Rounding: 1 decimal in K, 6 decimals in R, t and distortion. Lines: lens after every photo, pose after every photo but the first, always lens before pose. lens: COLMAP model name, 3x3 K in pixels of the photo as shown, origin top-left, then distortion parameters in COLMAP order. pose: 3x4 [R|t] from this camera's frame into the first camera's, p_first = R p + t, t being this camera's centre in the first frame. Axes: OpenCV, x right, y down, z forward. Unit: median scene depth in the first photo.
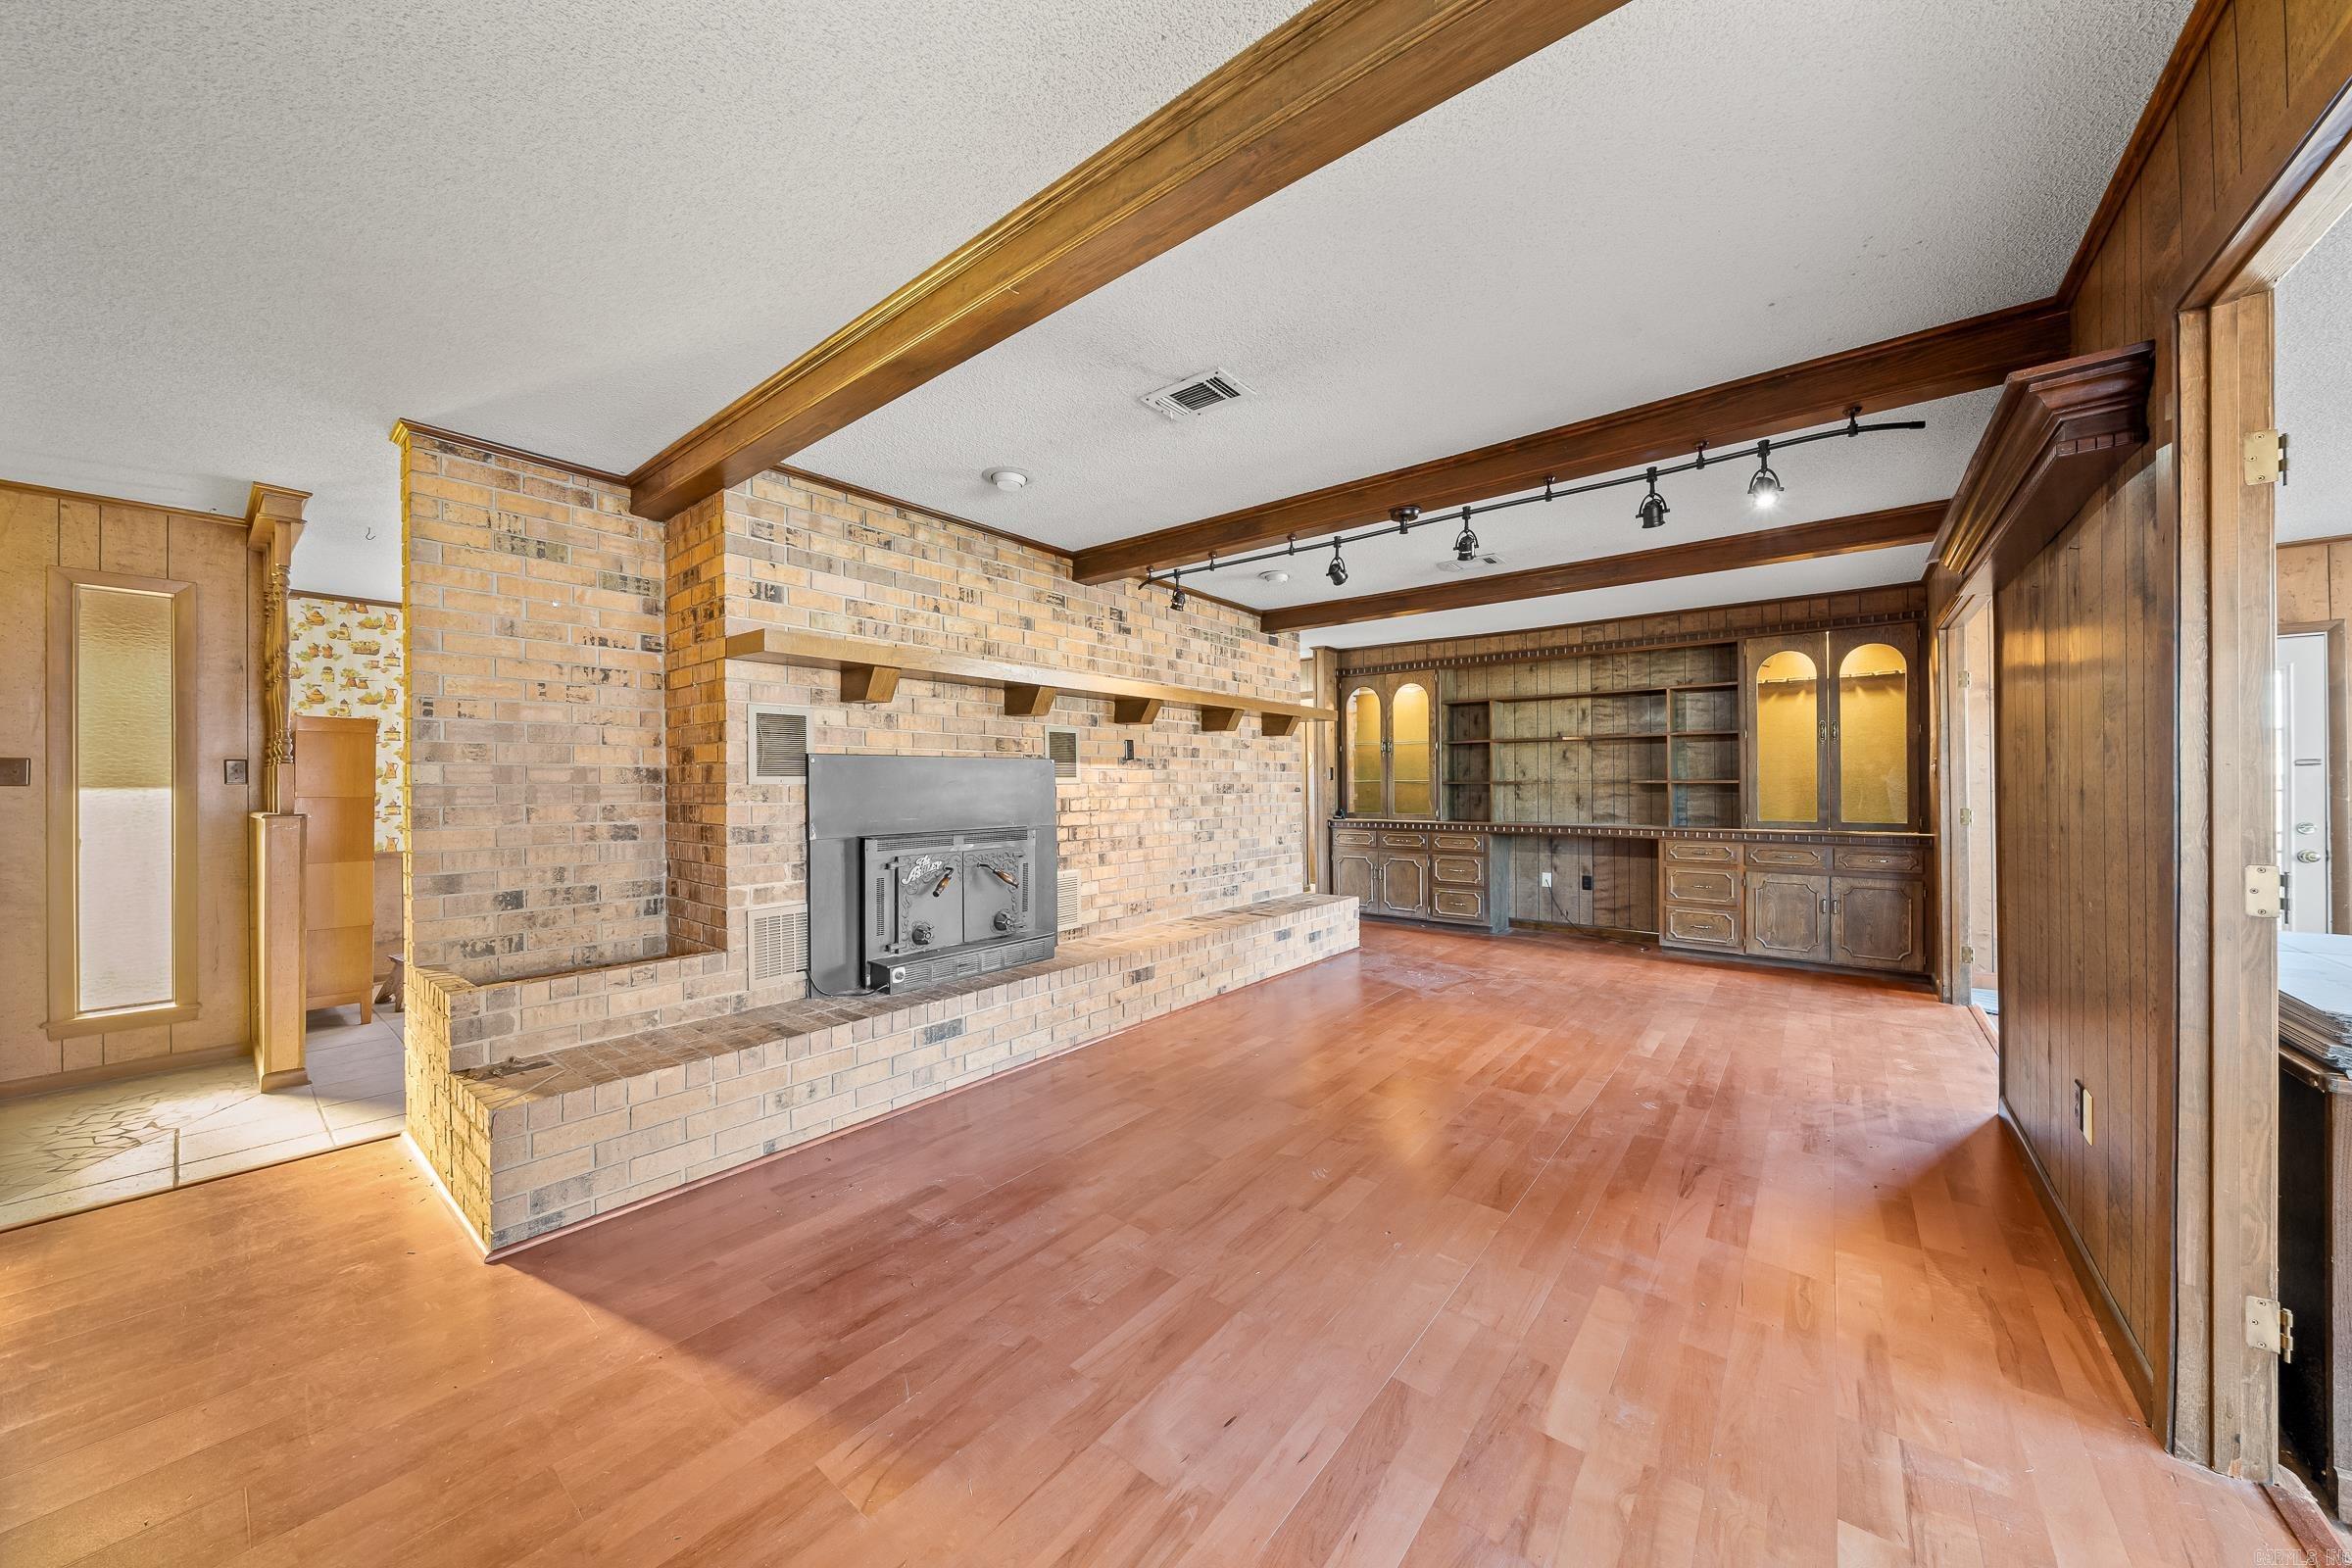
lens RADIAL K [[816.0, 0, 1174.4], [0, 816.0, 779.5], [0, 0, 1]] dist [-0.007246, -0.000190]
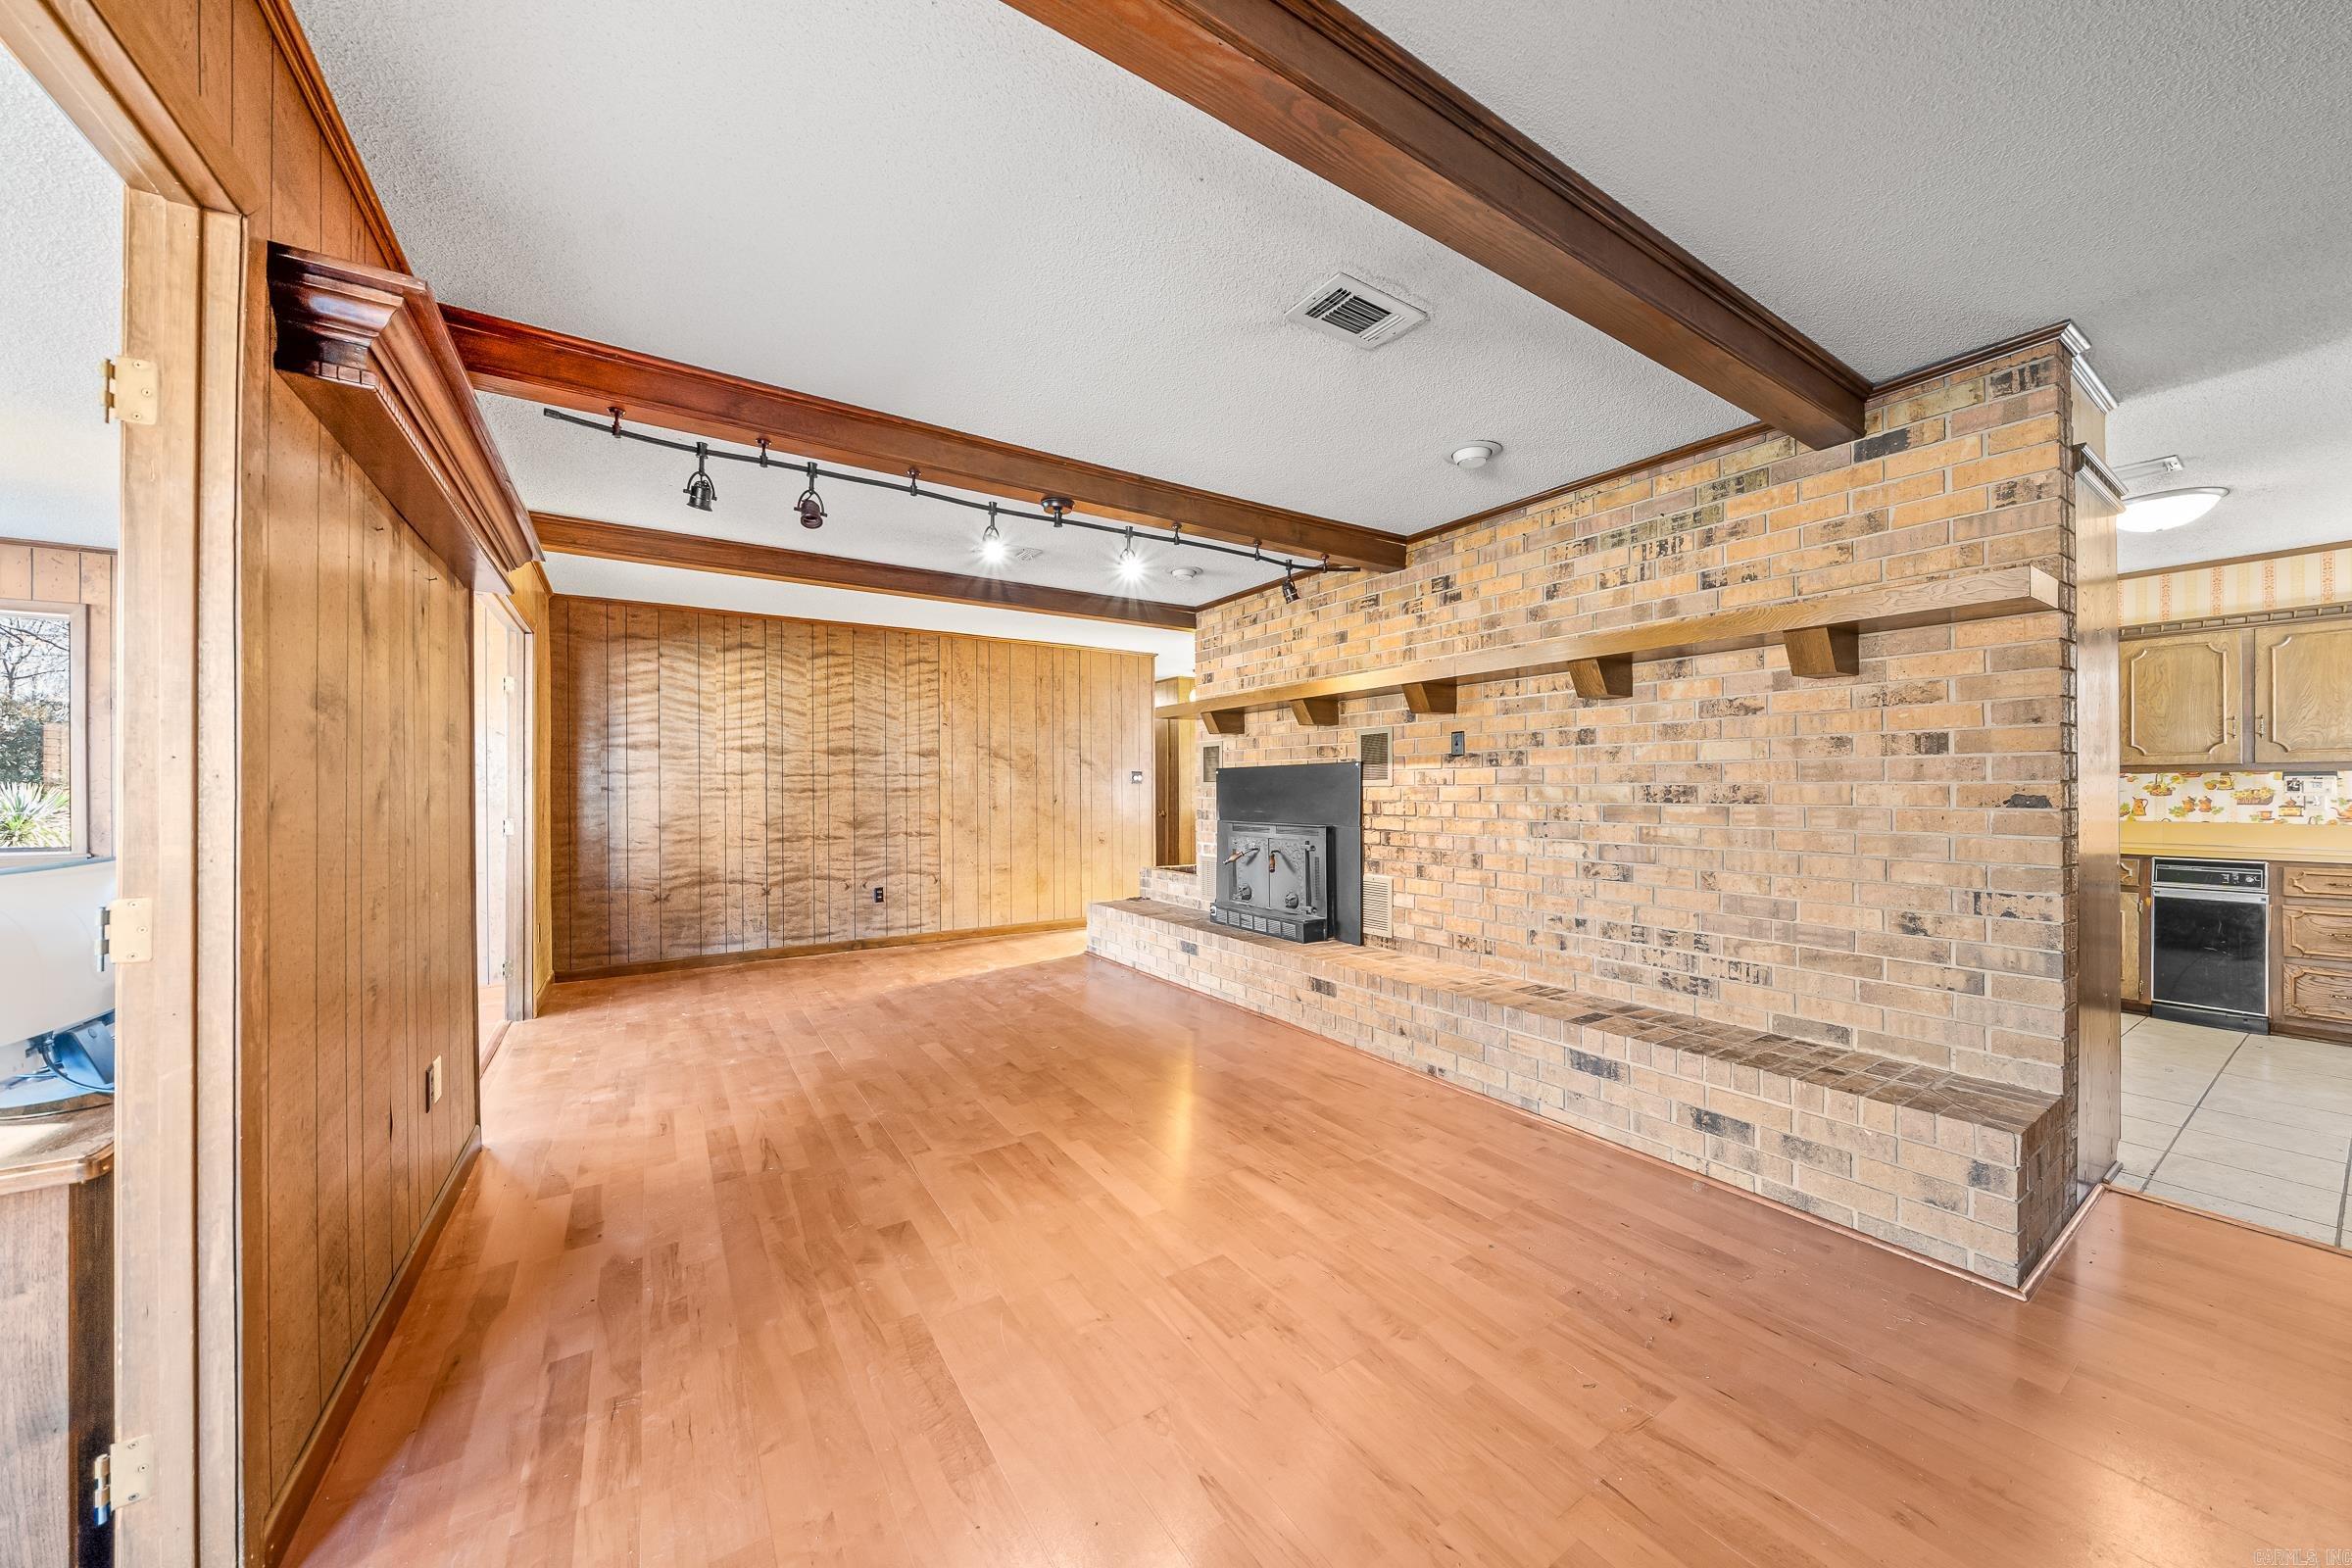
lens RADIAL K [[816.0, 0, 1190.2], [0, 816.0, 790.1], [0, 0, 1]] dist [-0.007246, -0.000190]
pose [[-0.304048, 0.004817, -0.952644, 0.748093], [0.007558, 0.999968, 0.002644, 0.004996], [0.952627, -0.006396, -0.304075, 0.935700]]
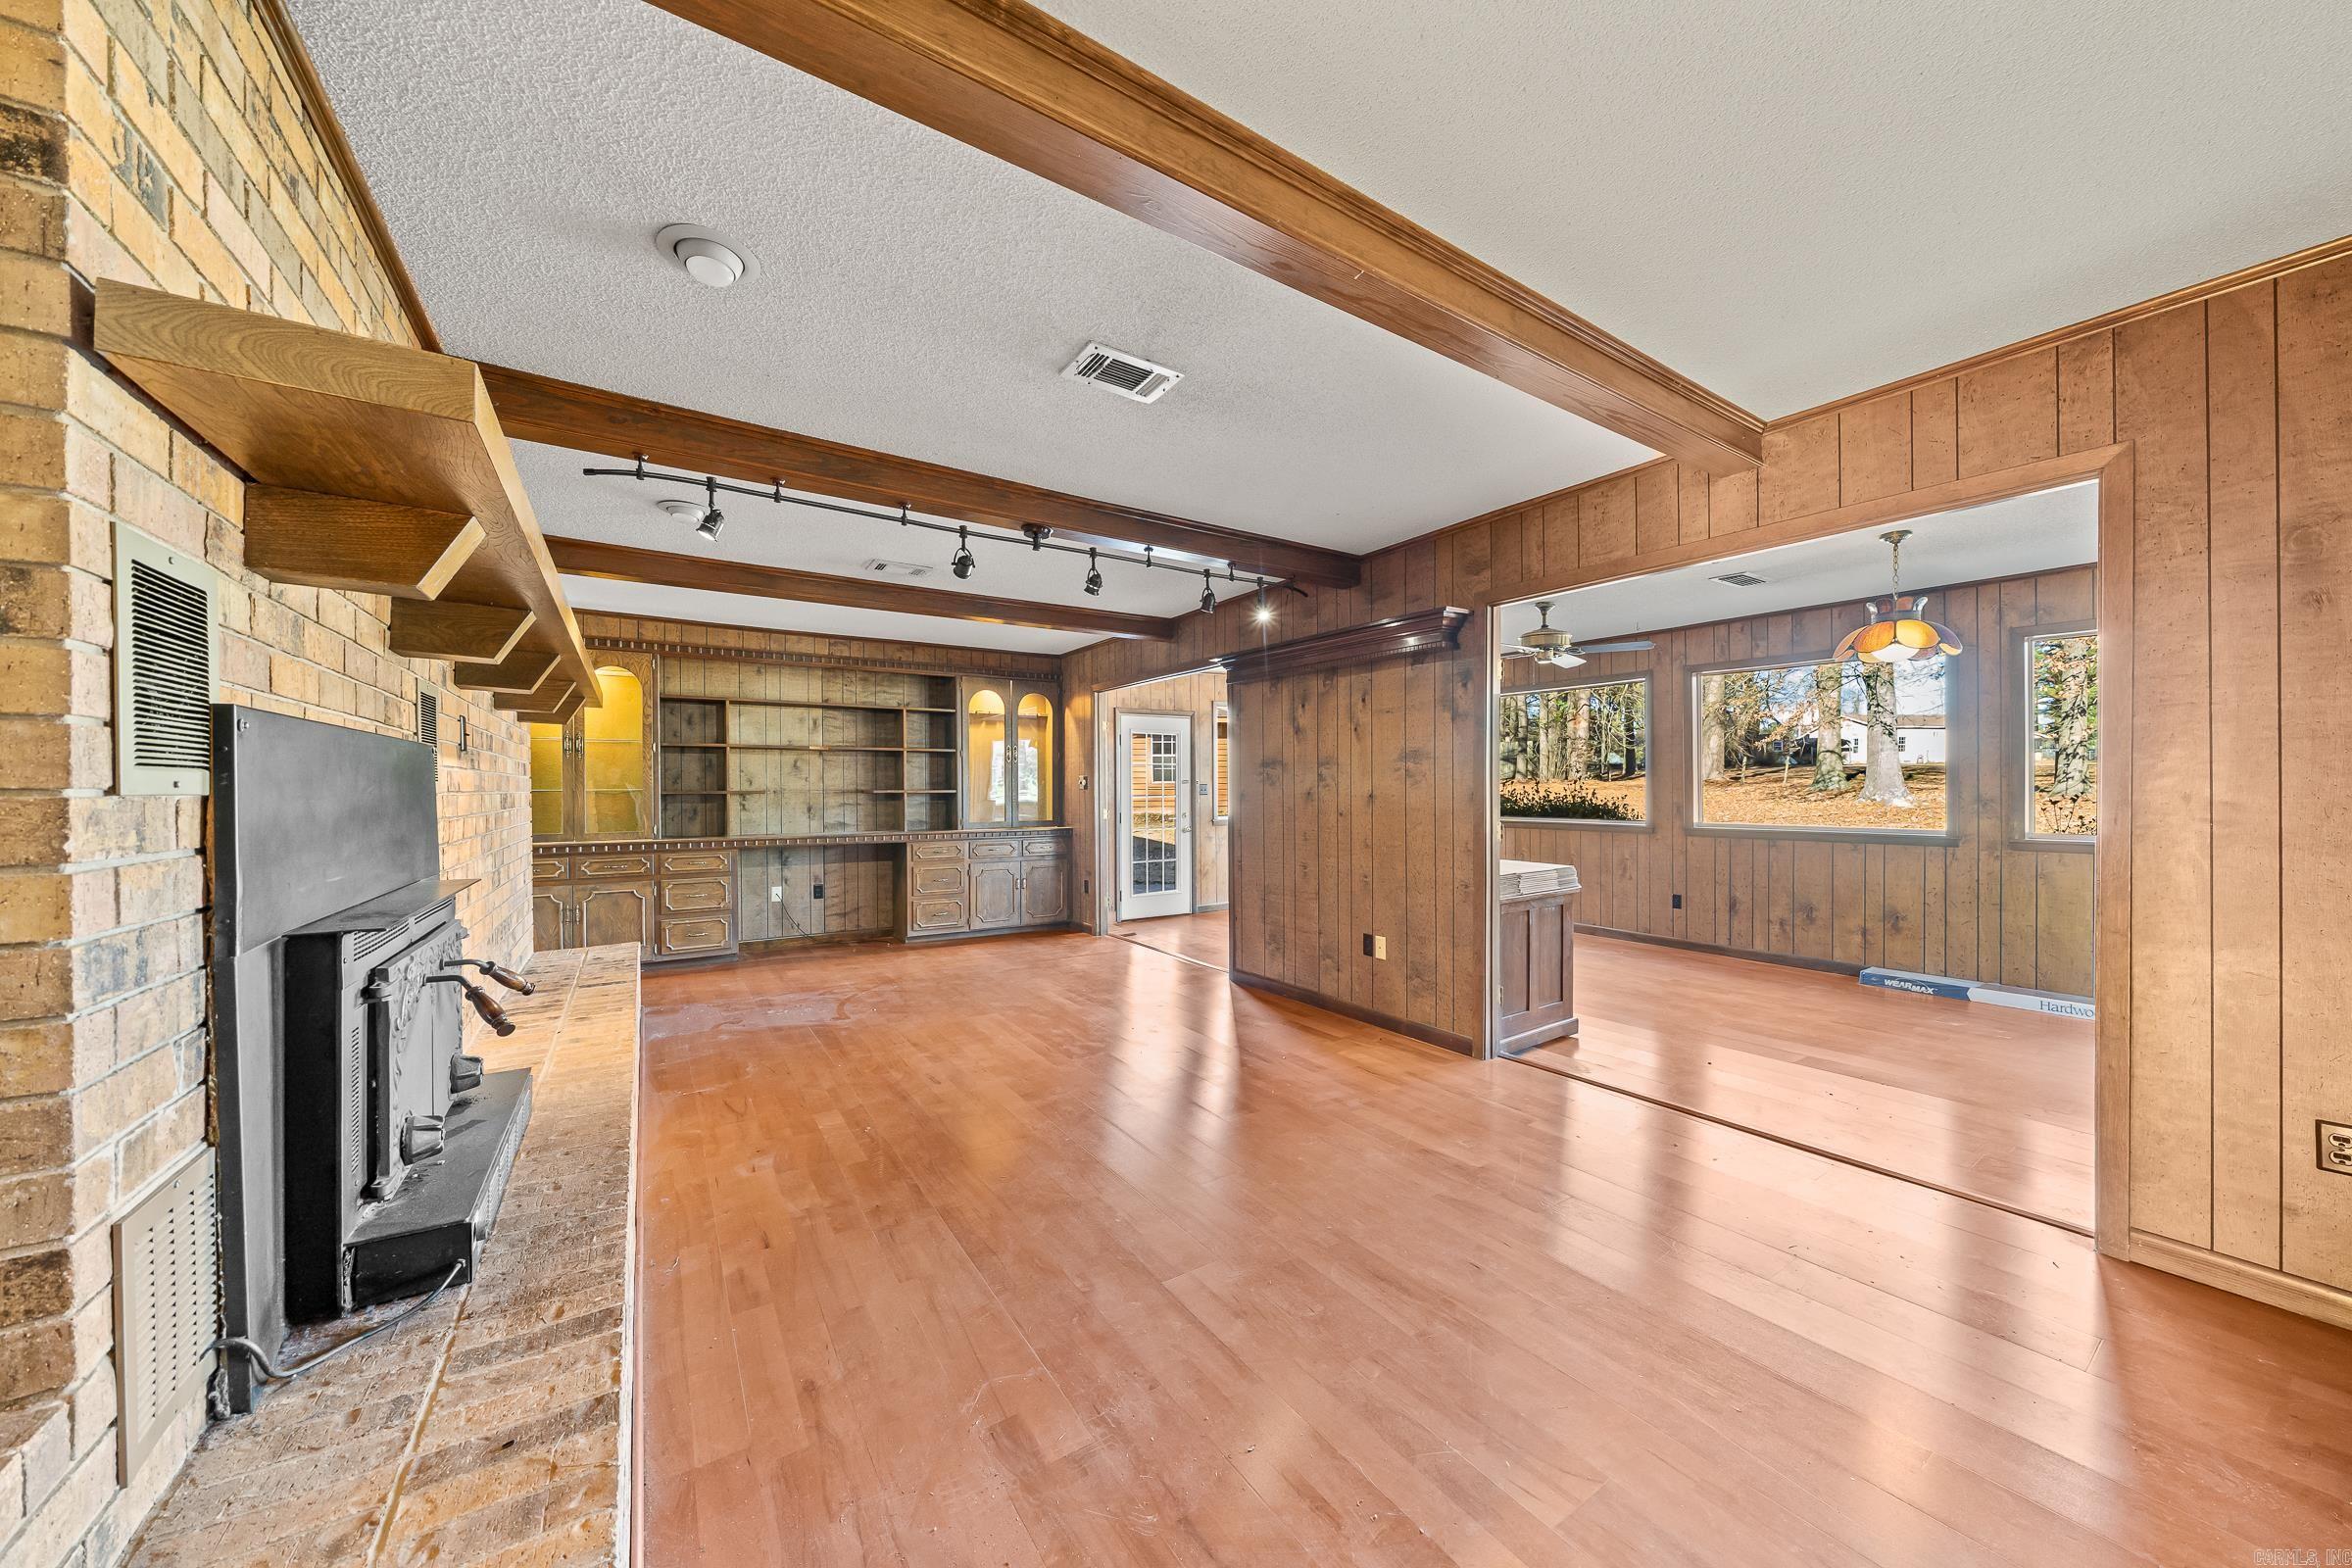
lens RADIAL K [[816.0, 0, 1205.9], [0, 816.0, 789.6], [0, 0, 1]] dist [-0.007246, -0.000190]
pose [[0.282223, 0.002912, 0.959344, -0.436905], [-0.002321, 0.999995, -0.002353, 0.002381], [-0.959346, -0.001563, 0.282228, 0.340051]]
